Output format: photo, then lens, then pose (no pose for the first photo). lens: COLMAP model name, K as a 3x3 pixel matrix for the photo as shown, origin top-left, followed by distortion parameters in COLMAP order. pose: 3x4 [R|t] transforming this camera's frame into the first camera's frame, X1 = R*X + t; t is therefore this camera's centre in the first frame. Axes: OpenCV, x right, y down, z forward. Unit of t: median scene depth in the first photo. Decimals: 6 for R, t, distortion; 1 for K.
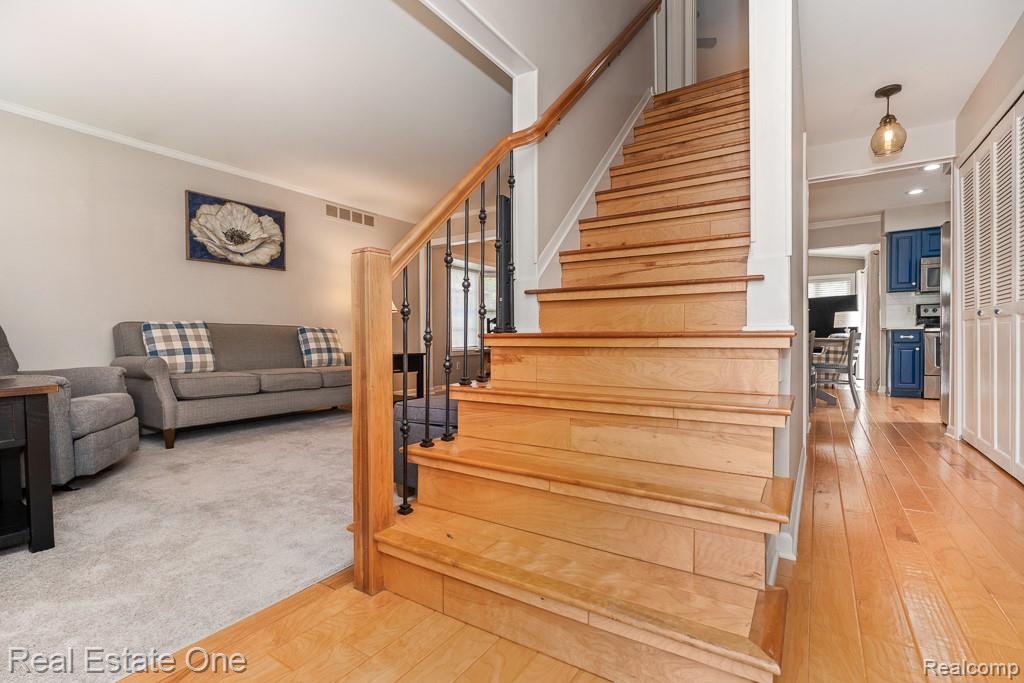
lens RADIAL K [[471.2, 0, 511.0], [0, 471.2, 347.4], [0, 0, 1]] dist [-0.005081, 0.001667]
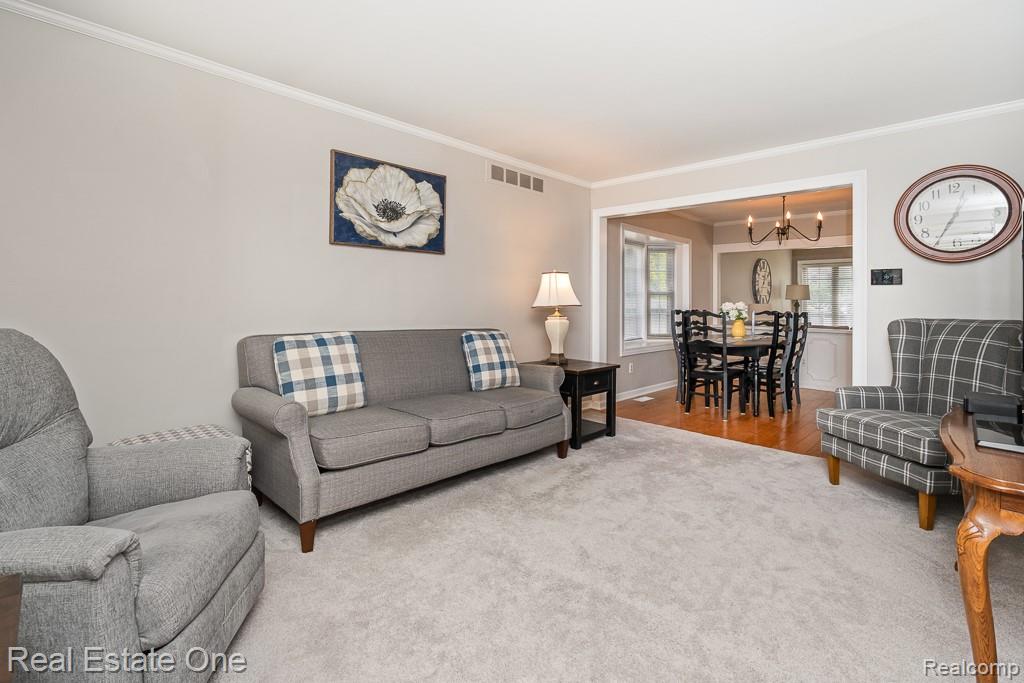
lens RADIAL K [[471.2, 0, 511.7], [0, 471.2, 299.7], [0, 0, 1]] dist [-0.005081, 0.001667]
pose [[0.981596, 0.019691, -0.189951, -0.255407], [-0.023540, 0.999560, -0.018029, -0.087409], [0.189513, 0.022168, 0.981628, 0.316035]]
